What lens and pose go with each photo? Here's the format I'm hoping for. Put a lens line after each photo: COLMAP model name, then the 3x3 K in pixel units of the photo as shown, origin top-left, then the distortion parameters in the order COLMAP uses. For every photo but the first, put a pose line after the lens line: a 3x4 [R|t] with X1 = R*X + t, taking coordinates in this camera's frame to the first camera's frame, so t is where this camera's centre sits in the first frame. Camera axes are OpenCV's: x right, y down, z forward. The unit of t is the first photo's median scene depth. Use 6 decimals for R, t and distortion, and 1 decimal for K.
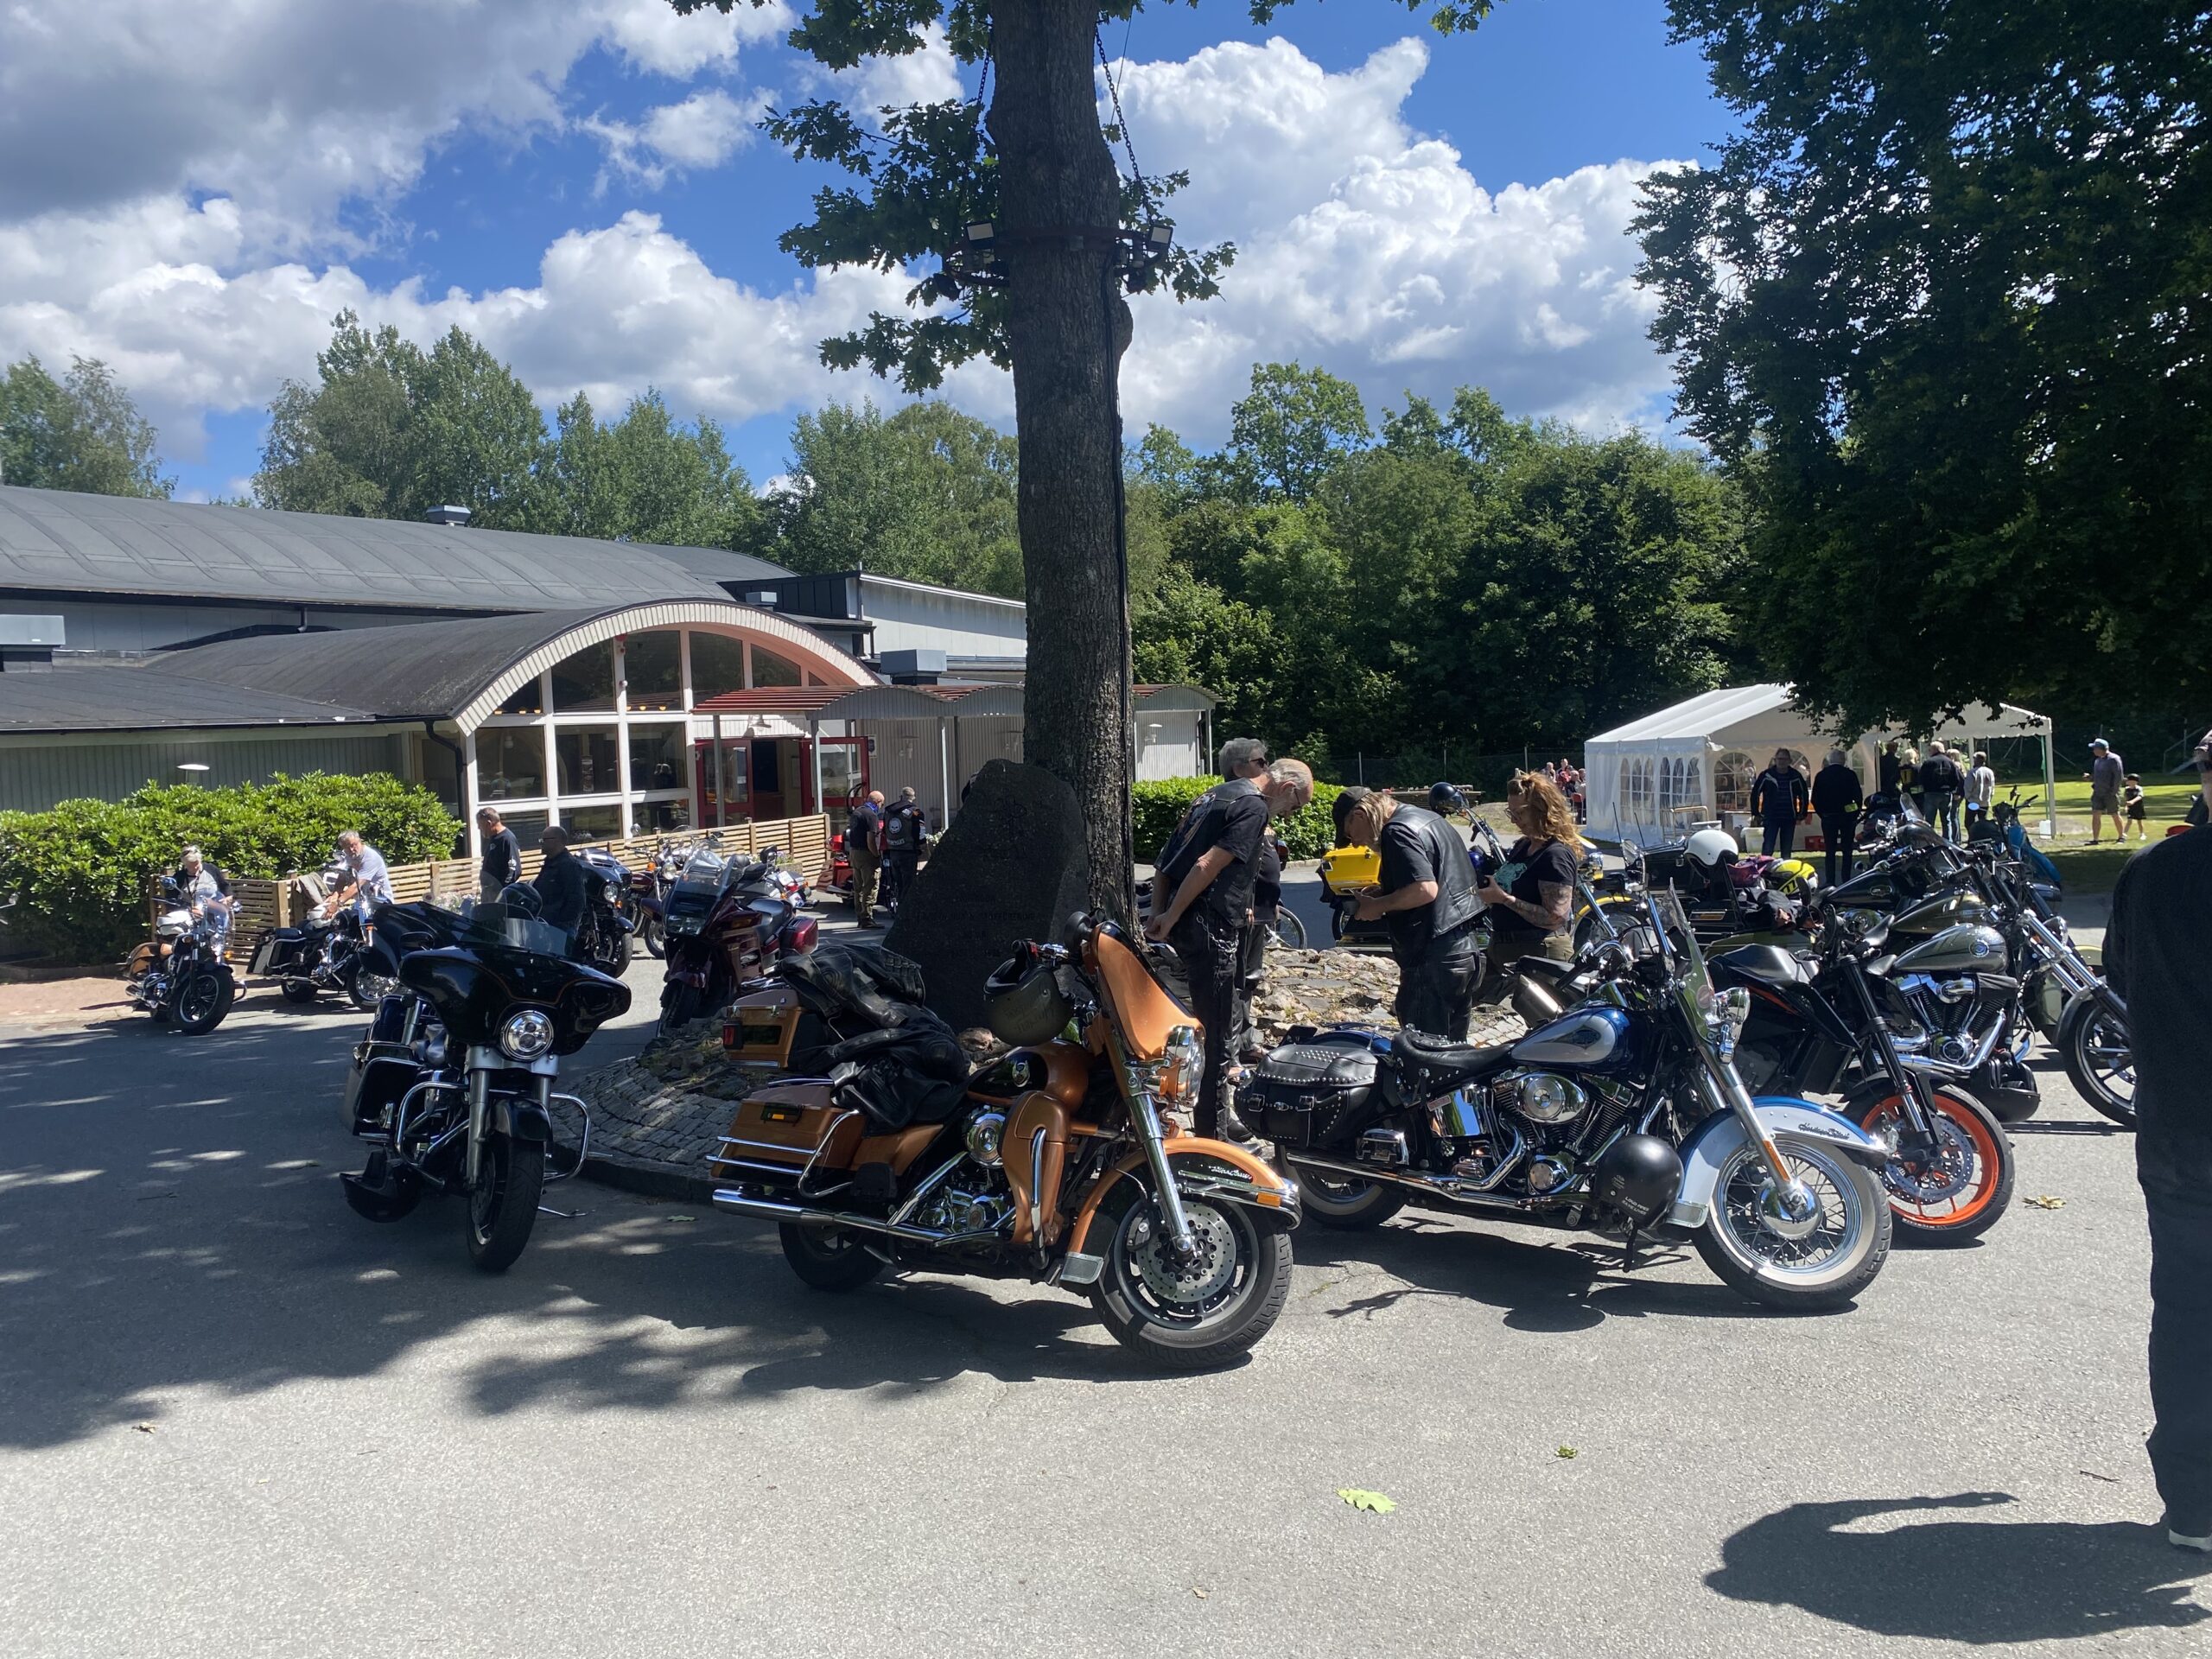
lens RADIAL K [[1651.0, 0, 1099.1], [0, 1651.0, 828.2], [0, 0, 1]] dist [-0.002909, -0.015191]
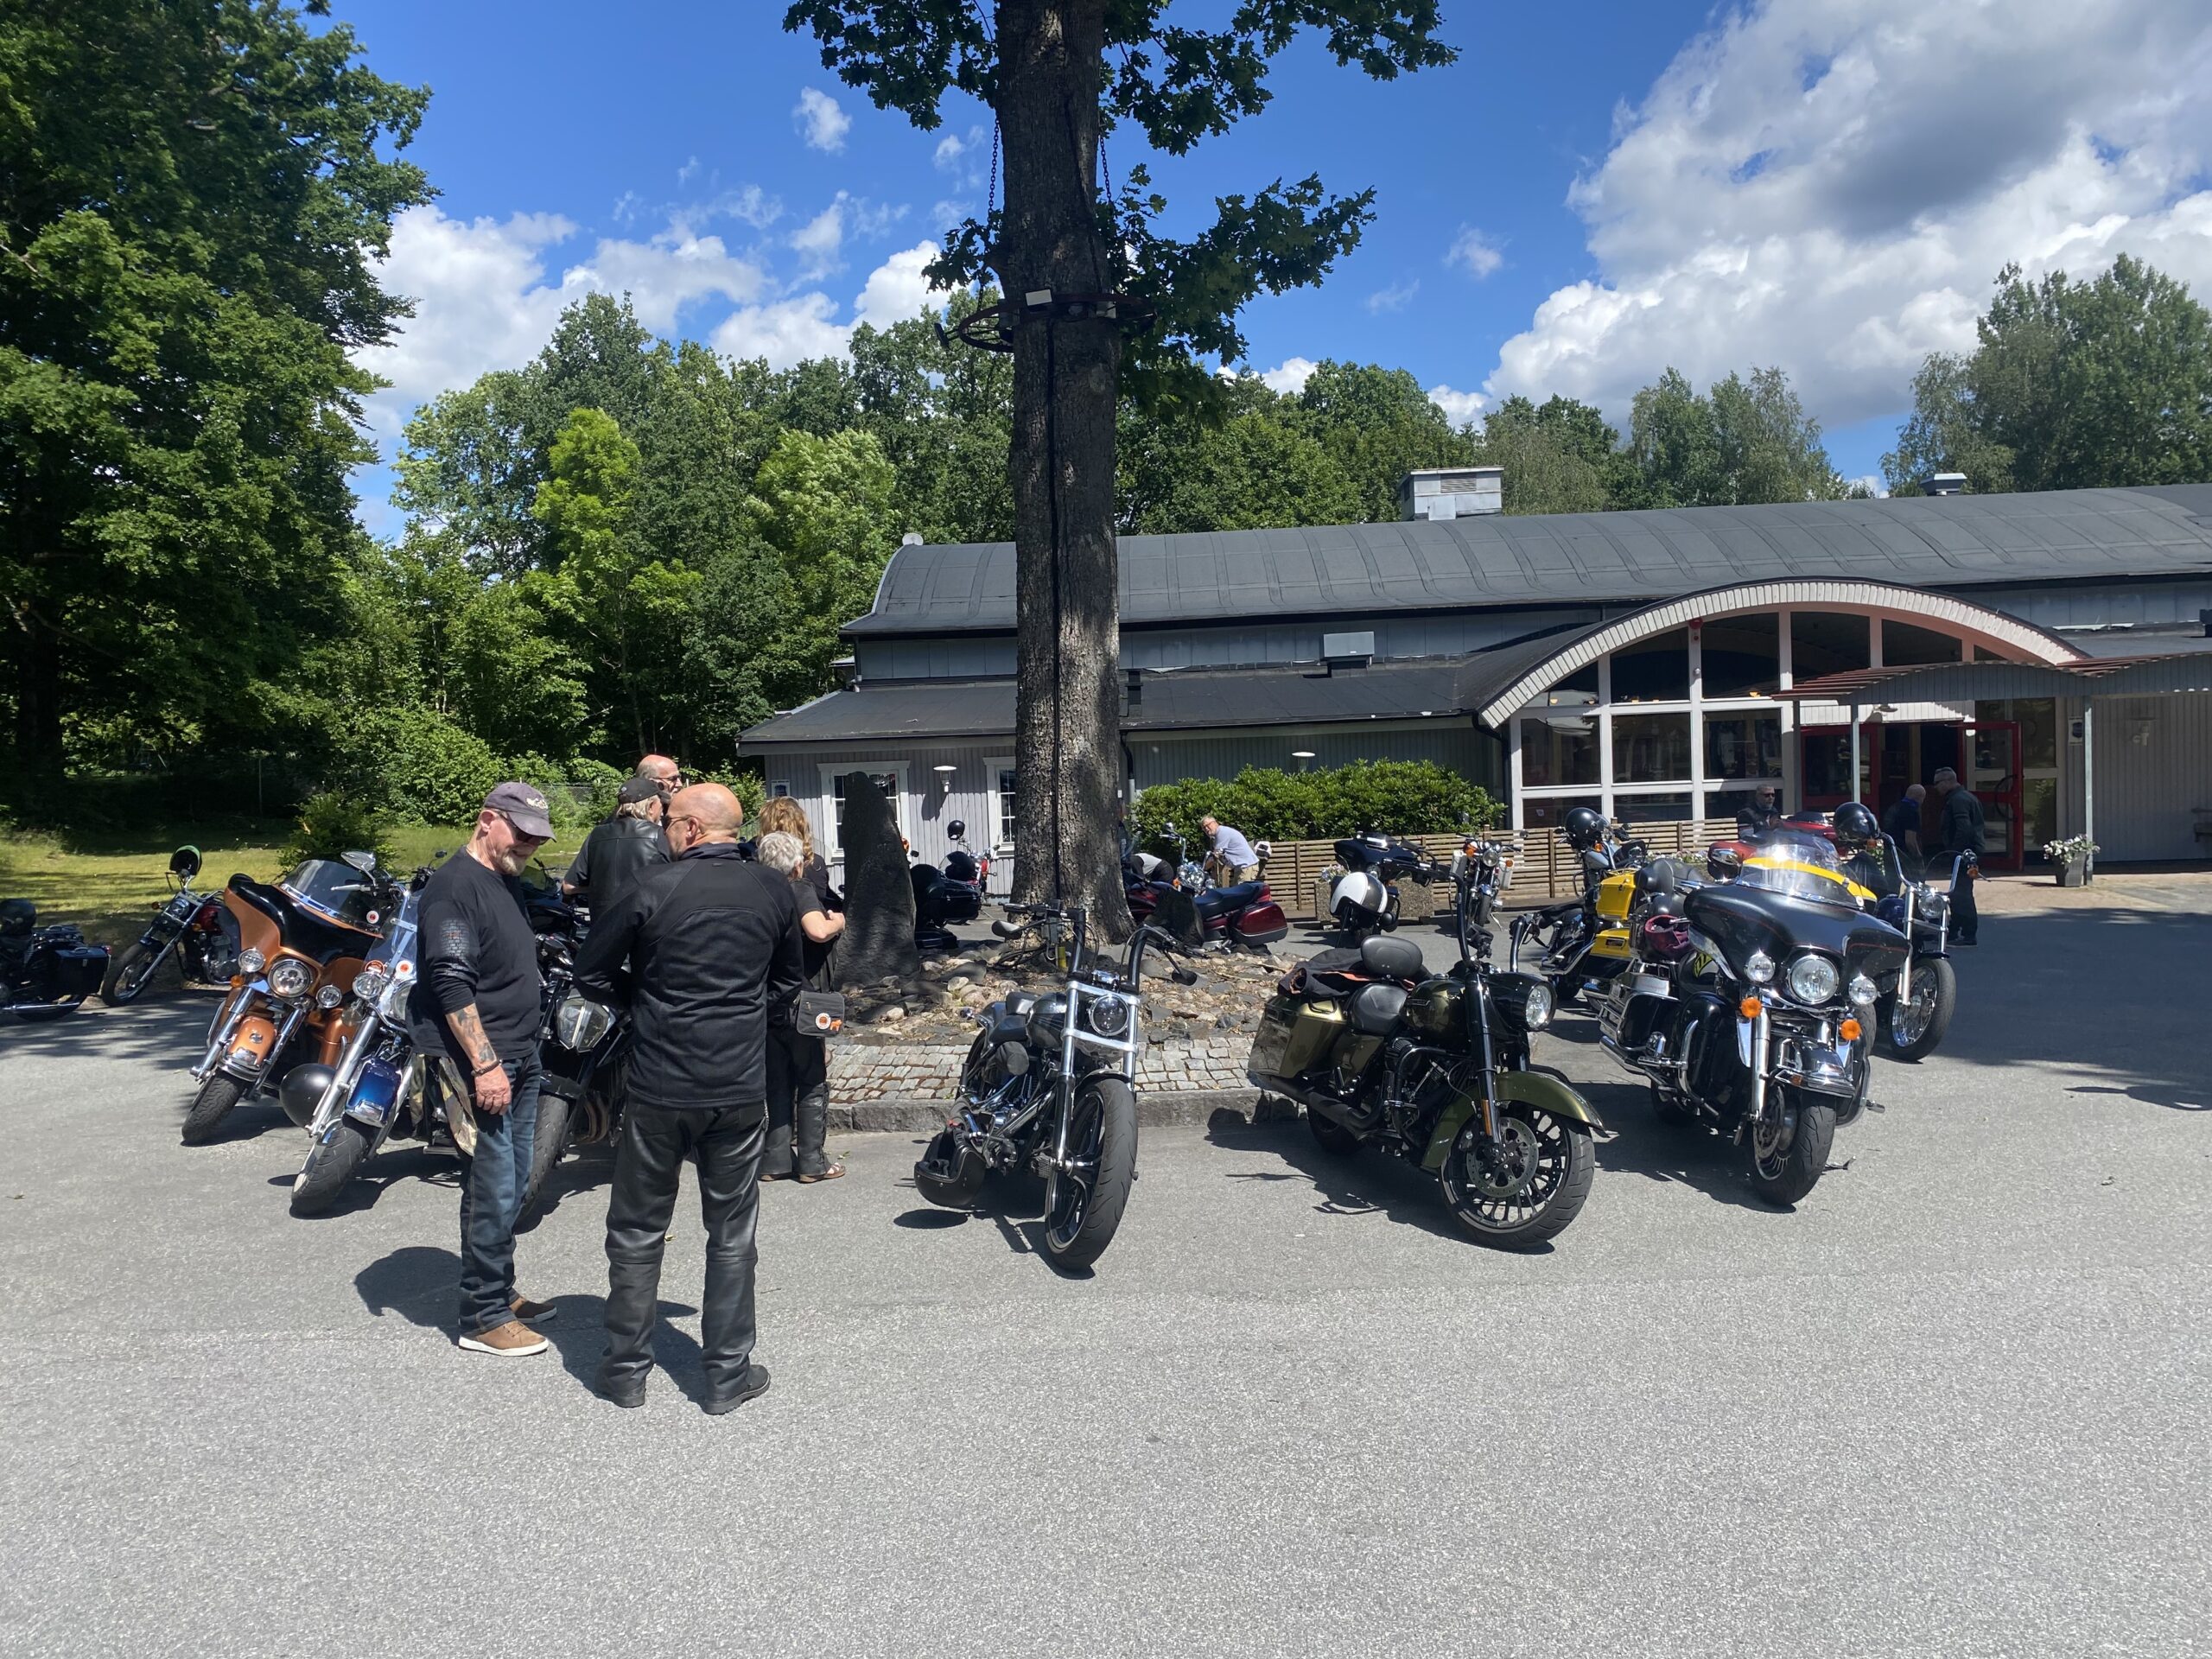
lens RADIAL K [[1651.0, 0, 1097.7], [0, 1651.0, 829.2], [0, 0, 1]] dist [-0.002909, -0.015191]
pose [[0.471733, 0.050162, -0.880313, 0.409071], [-0.030847, 0.998708, 0.040379, -0.020964], [0.881202, 0.008107, 0.472671, 0.207419]]
